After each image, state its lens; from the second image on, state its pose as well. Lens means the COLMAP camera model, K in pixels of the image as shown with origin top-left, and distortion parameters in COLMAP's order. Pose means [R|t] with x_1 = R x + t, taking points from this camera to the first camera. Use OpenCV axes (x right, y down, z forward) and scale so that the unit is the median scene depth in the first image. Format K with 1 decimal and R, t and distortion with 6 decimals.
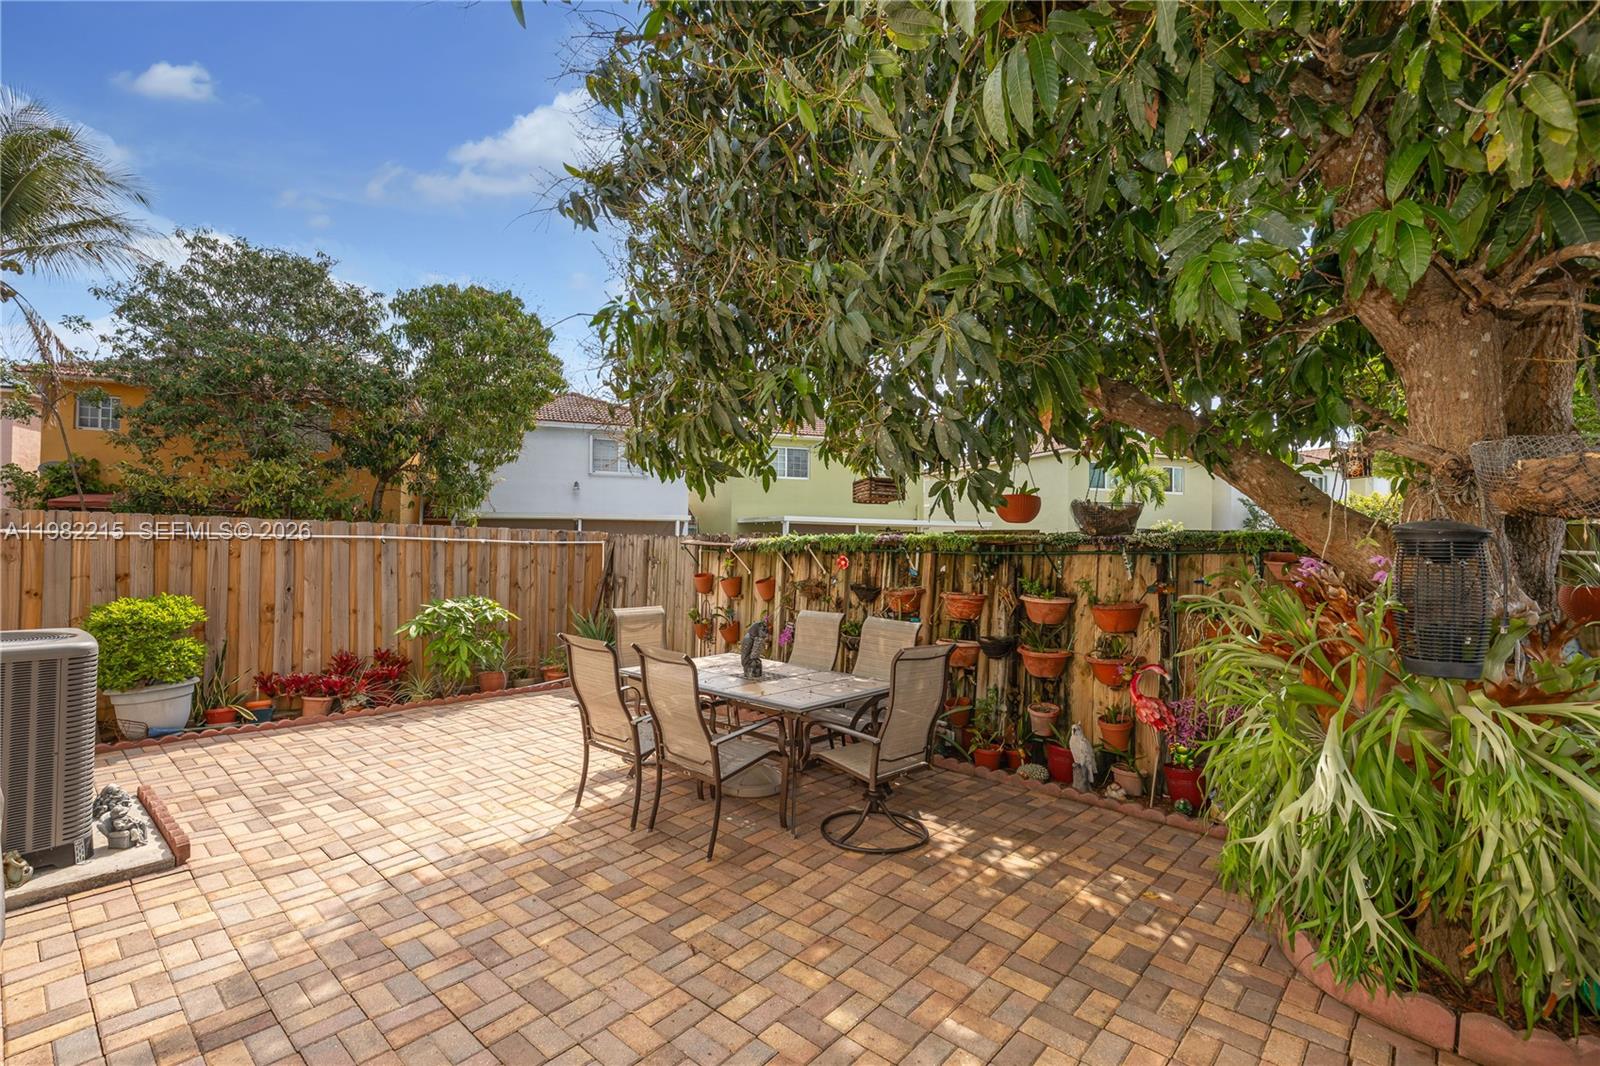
lens RADIAL K [[723.5, 0, 787.7], [0, 723.5, 535.4], [0, 0, 1]] dist [0.007032, -0.002339]
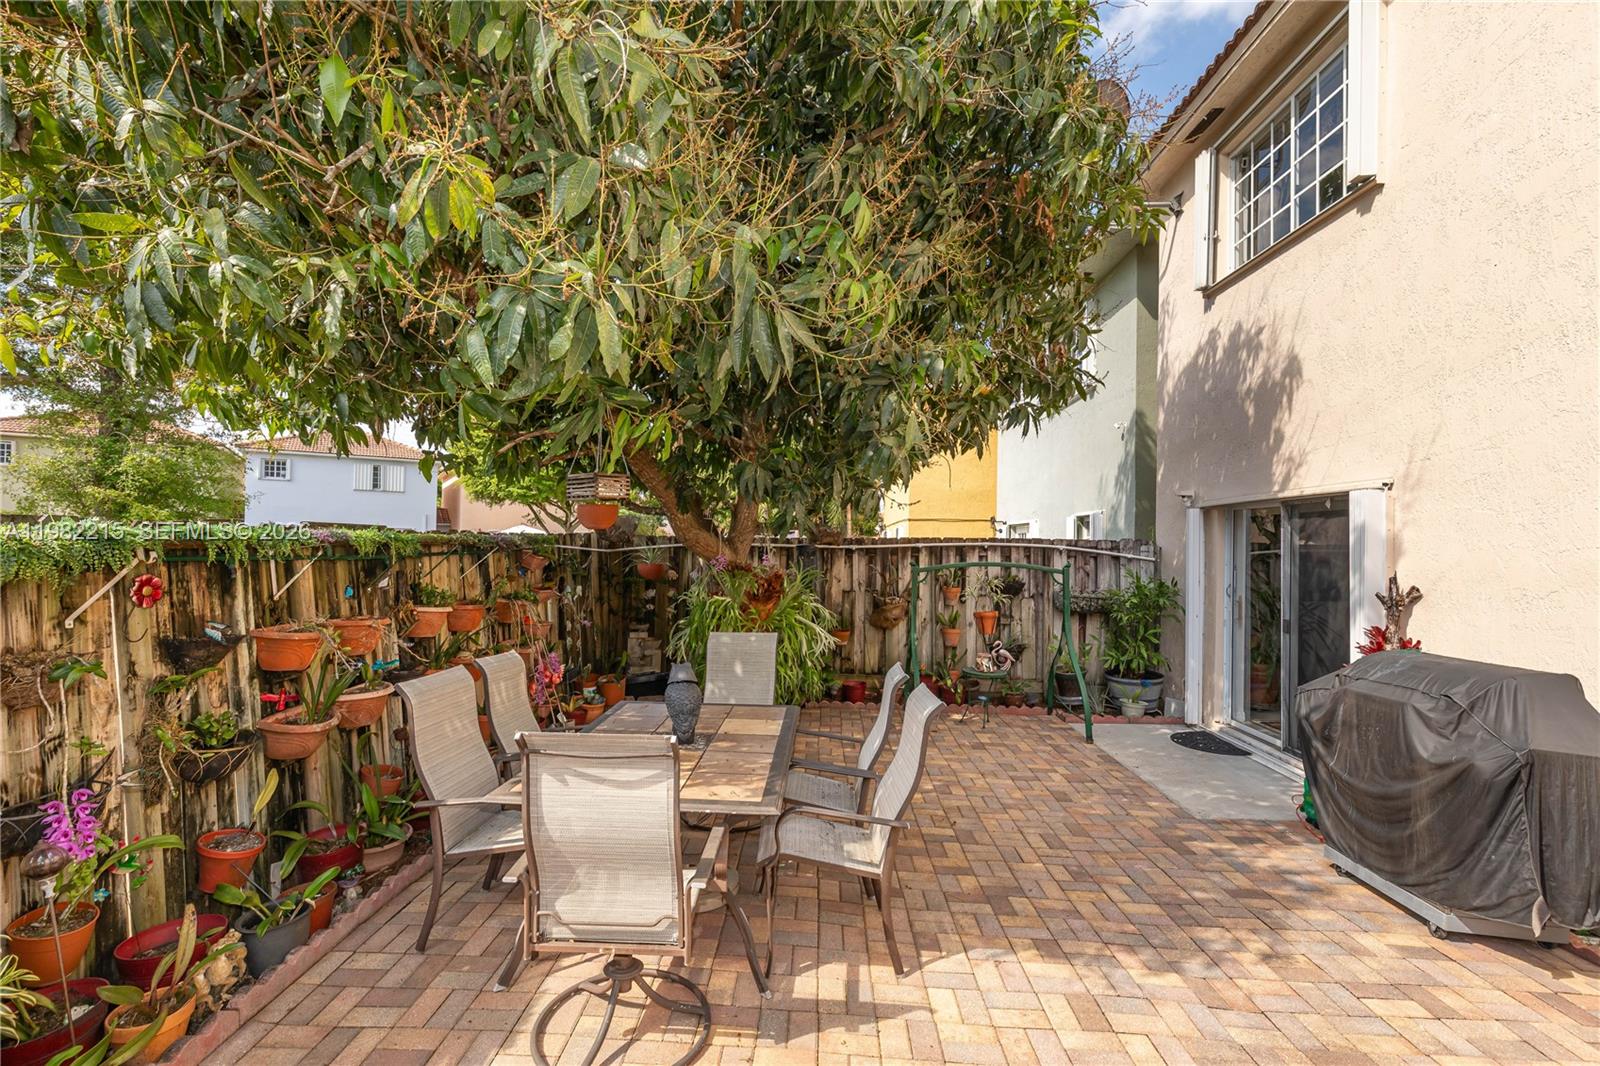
lens RADIAL K [[723.5, 0, 788.8], [0, 723.5, 538.8], [0, 0, 1]] dist [0.007032, -0.002339]
pose [[-0.635059, -0.015722, 0.772304, -0.902730], [-0.034942, 0.999354, -0.008389, -0.004441], [-0.771673, -0.032313, -0.635198, 1.885780]]
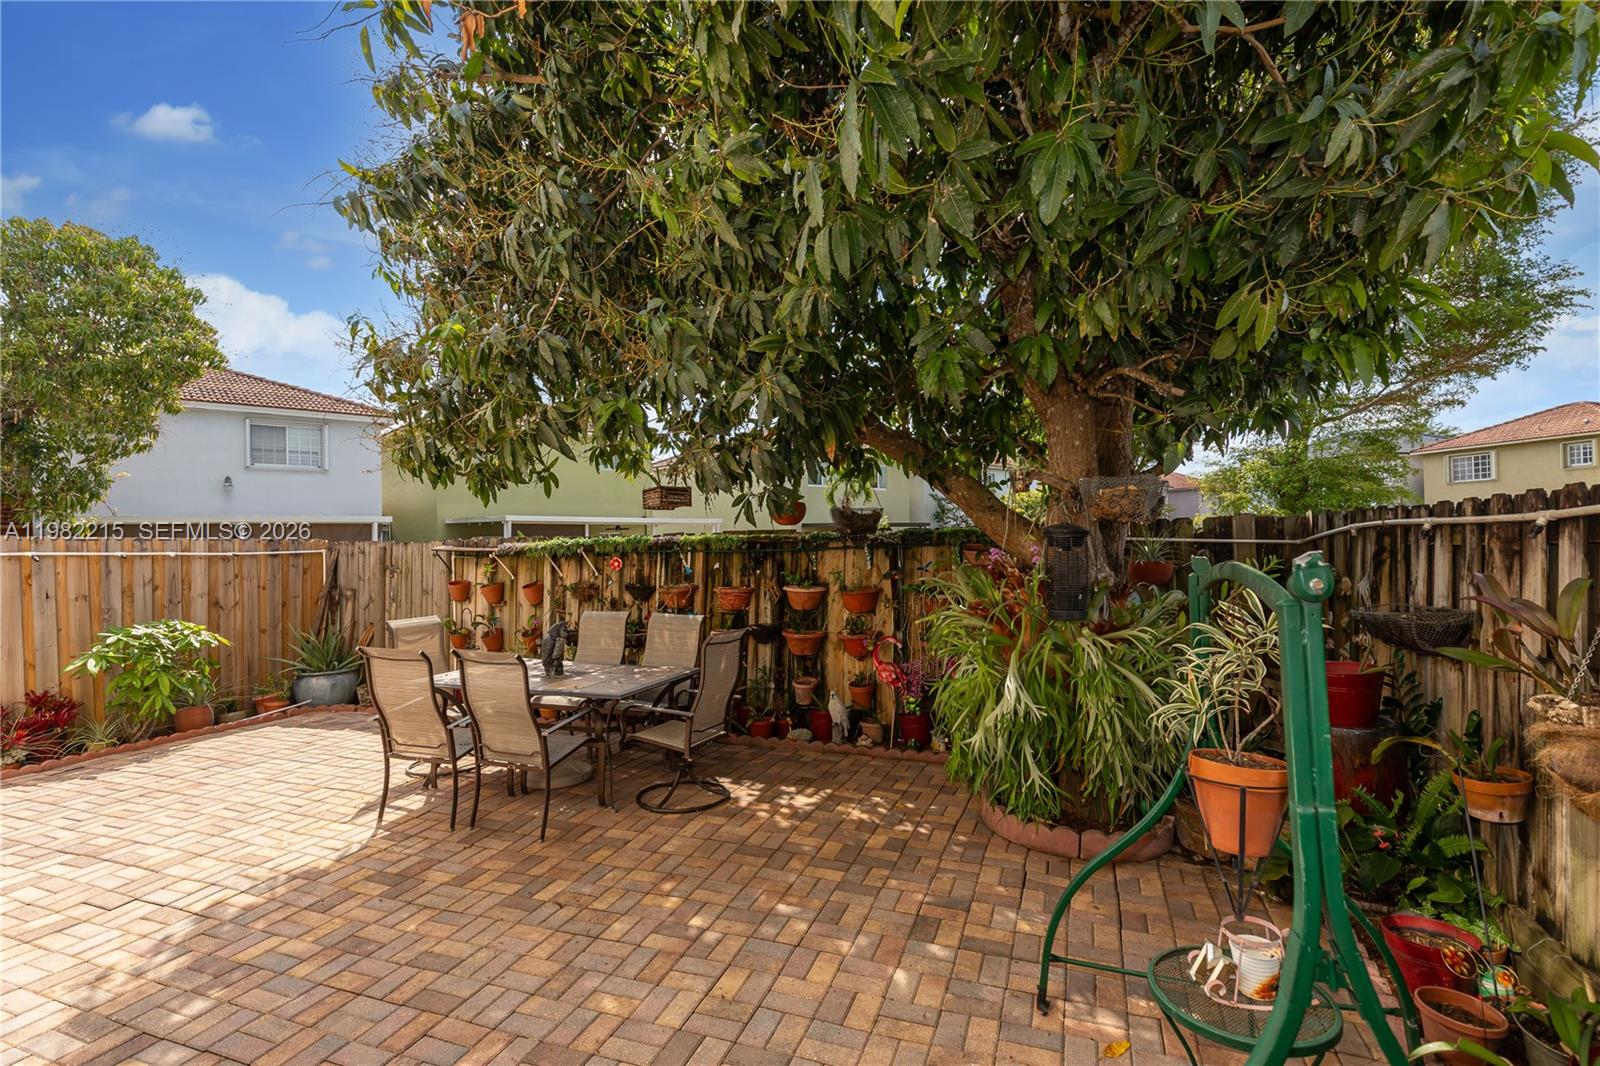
lens RADIAL K [[770.2, 0, 790.4], [0, 770.2, 534.8], [0, 0, 1]] dist [-0.001886, 0.000608]
pose [[0.928583, -0.023486, 0.370382, -0.189833], [0.021932, 0.999724, 0.008406, -0.015109], [-0.370477, 0.000318, 0.928842, -0.226654]]
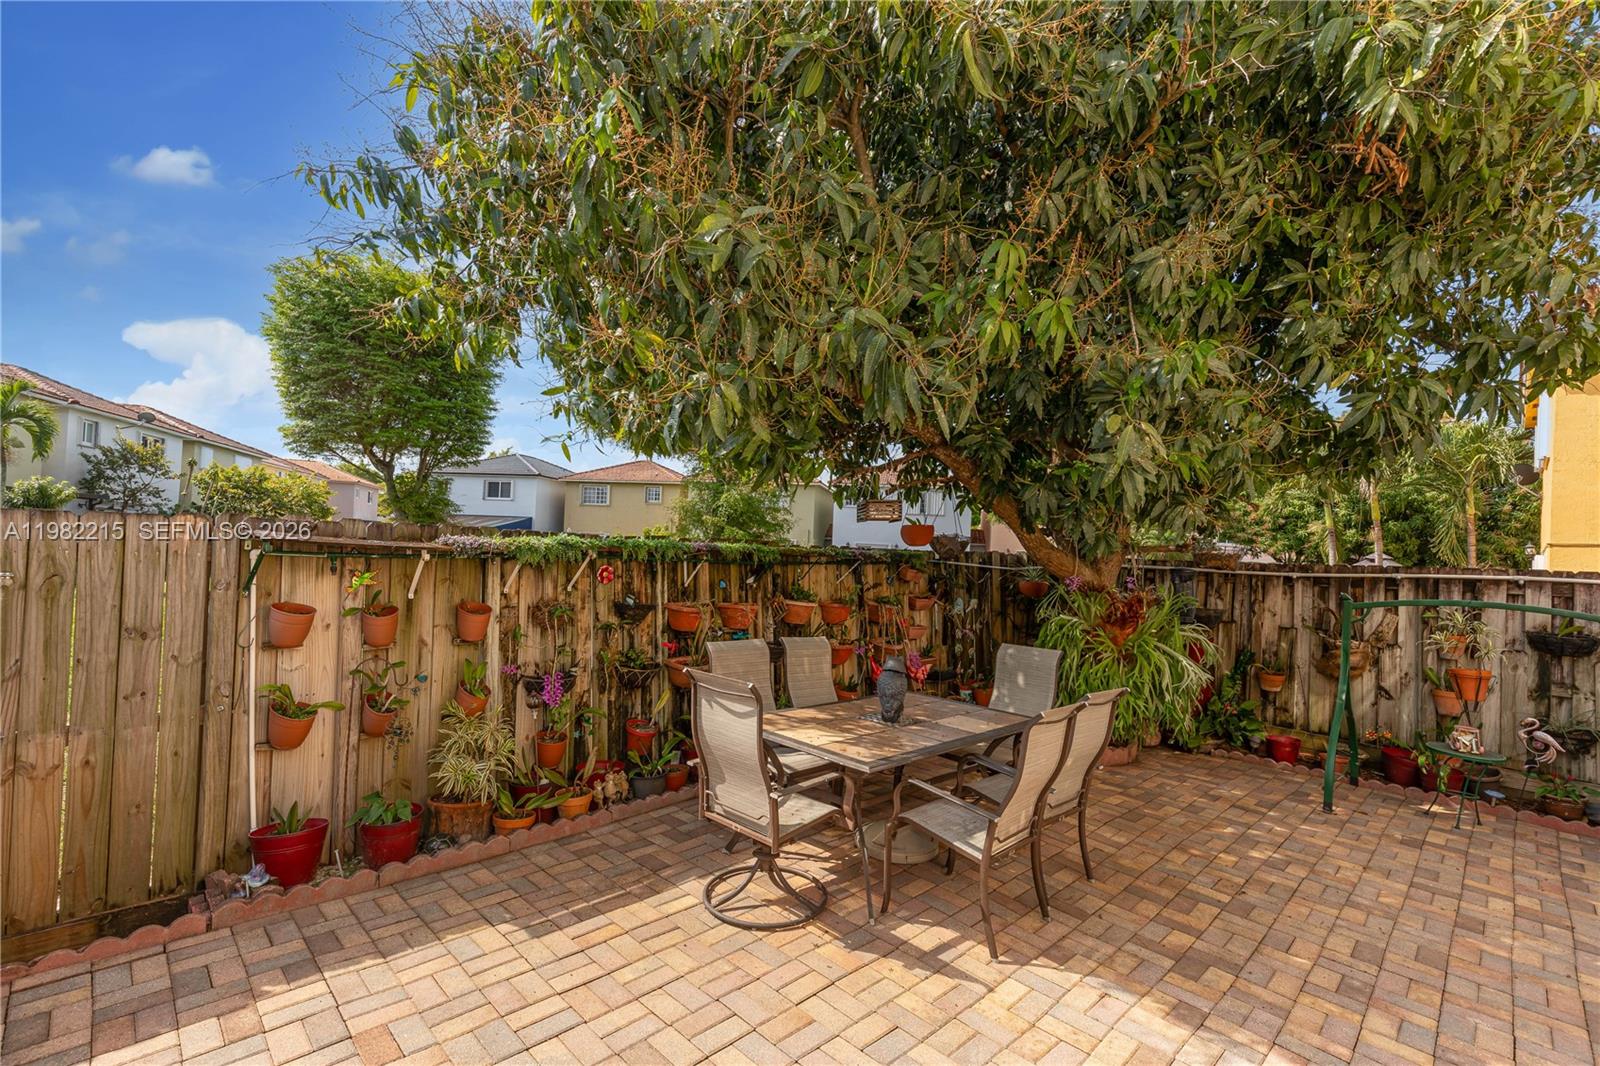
lens RADIAL K [[723.5, 0, 781.8], [0, 723.5, 547.2], [0, 0, 1]] dist [0.007032, -0.002339]
pose [[0.060034, -0.006455, 0.998175, -1.246596], [-0.058995, 0.998208, 0.010003, -0.017705], [-0.996451, -0.059488, 0.059546, 1.494070]]
